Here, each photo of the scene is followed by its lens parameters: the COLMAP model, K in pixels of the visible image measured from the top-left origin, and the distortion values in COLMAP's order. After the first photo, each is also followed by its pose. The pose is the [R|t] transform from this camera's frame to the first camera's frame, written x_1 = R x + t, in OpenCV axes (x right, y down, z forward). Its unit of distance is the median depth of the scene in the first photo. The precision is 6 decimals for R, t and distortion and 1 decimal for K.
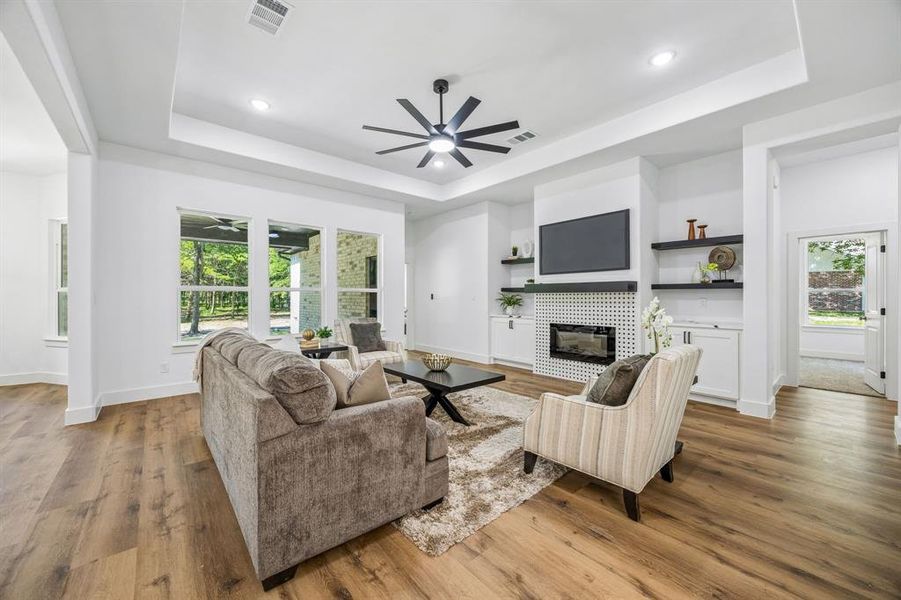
lens RADIAL K [[342.8, 0, 447.5], [0, 342.8, 297.5], [0, 0, 1]] dist [-0.002433, -0.000362]
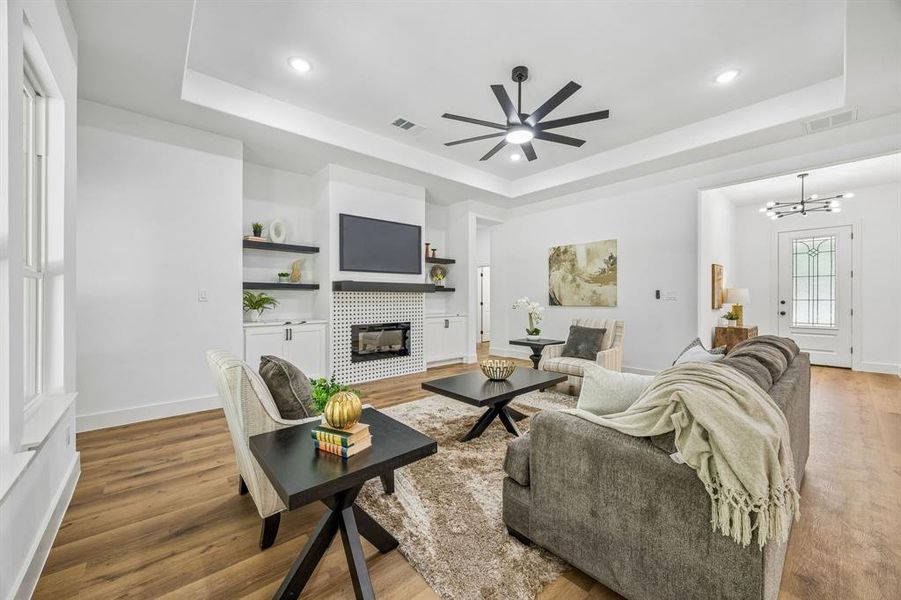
lens RADIAL K [[342.8, 0, 447.5], [0, 342.8, 297.5], [0, 0, 1]] dist [-0.002433, -0.000362]
pose [[-0.005151, -0.000051, 0.999987, -0.632527], [0.000199, 1.000000, 0.000052, 0.001619], [-0.999987, 0.000199, -0.005151, 0.788699]]
